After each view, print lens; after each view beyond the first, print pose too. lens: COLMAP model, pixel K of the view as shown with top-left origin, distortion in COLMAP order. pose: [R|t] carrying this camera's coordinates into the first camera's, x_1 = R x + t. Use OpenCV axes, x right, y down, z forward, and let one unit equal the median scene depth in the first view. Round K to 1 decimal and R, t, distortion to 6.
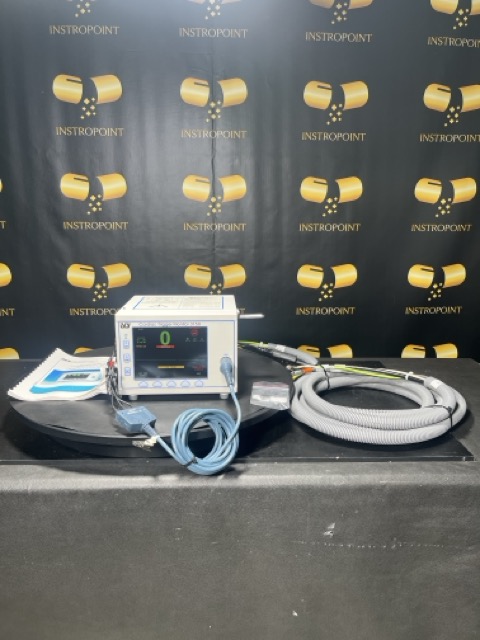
lens RADIAL K [[558.3, 0, 245.3], [0, 558.3, 332.3], [0, 0, 1]] dist [0.051726, -0.095197]
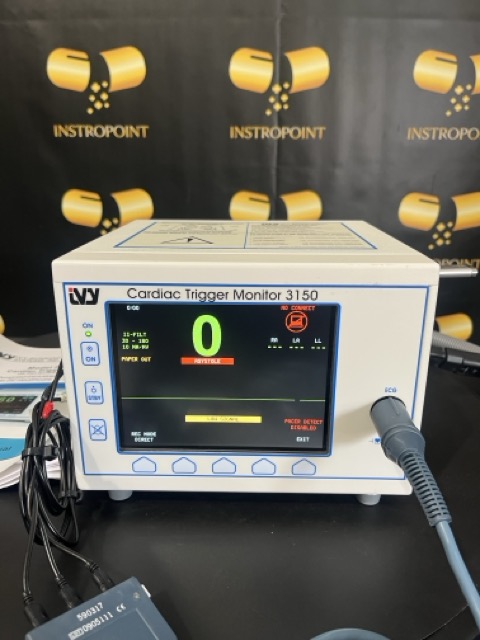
lens RADIAL K [[558.3, 0, 234.6], [0, 558.3, 351.8], [0, 0, 1]] dist [0.051726, -0.095197]
pose [[0.996657, 0.026807, -0.077179, -0.100274], [-0.017609, 0.992919, 0.117483, -0.019092], [0.079781, -0.115732, 0.990071, 0.665186]]
